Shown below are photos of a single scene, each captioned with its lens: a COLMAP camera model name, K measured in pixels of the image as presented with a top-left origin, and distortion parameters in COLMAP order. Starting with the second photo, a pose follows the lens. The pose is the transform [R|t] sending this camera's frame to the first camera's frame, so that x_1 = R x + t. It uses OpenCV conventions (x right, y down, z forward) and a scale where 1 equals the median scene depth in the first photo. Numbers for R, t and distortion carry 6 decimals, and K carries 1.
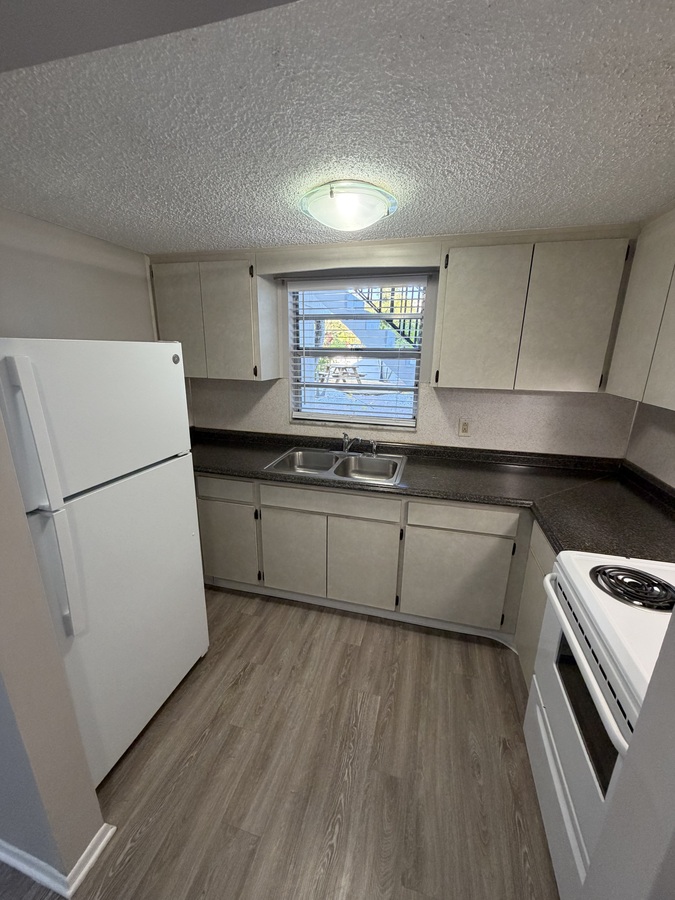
lens RADIAL K [[357.8, 0, 338.4], [0, 357.8, 450.0], [0, 0, 1]] dist [0.003094, -0.000235]
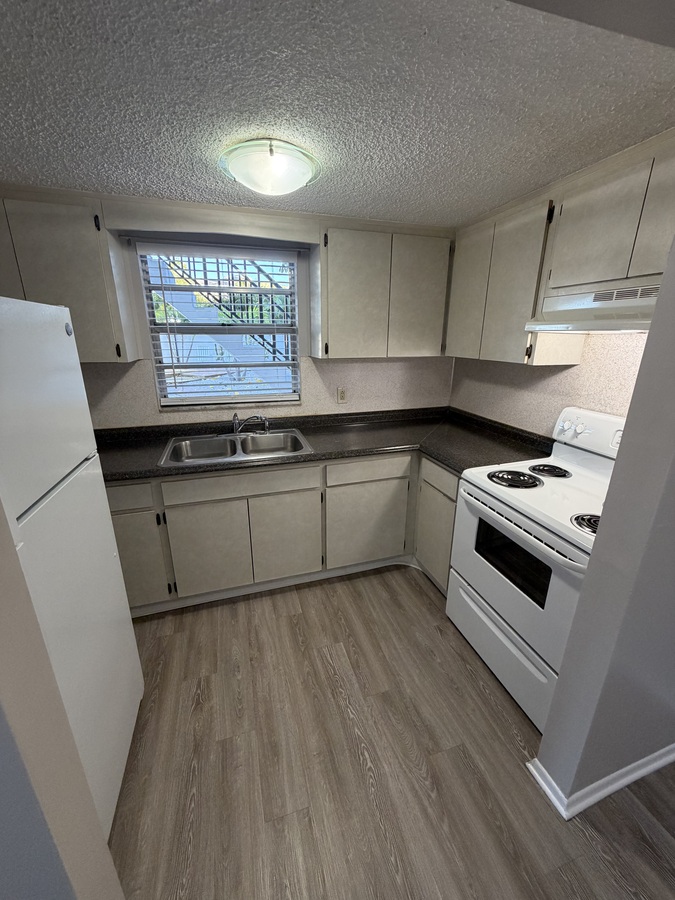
lens RADIAL K [[357.8, 0, 337.3], [0, 357.8, 449.8], [0, 0, 1]] dist [0.003094, -0.000235]
pose [[0.844749, -0.173574, 0.506233, -0.329480], [0.153790, 0.984776, 0.081026, 0.015730], [-0.512590, 0.009407, 0.858582, 0.058105]]
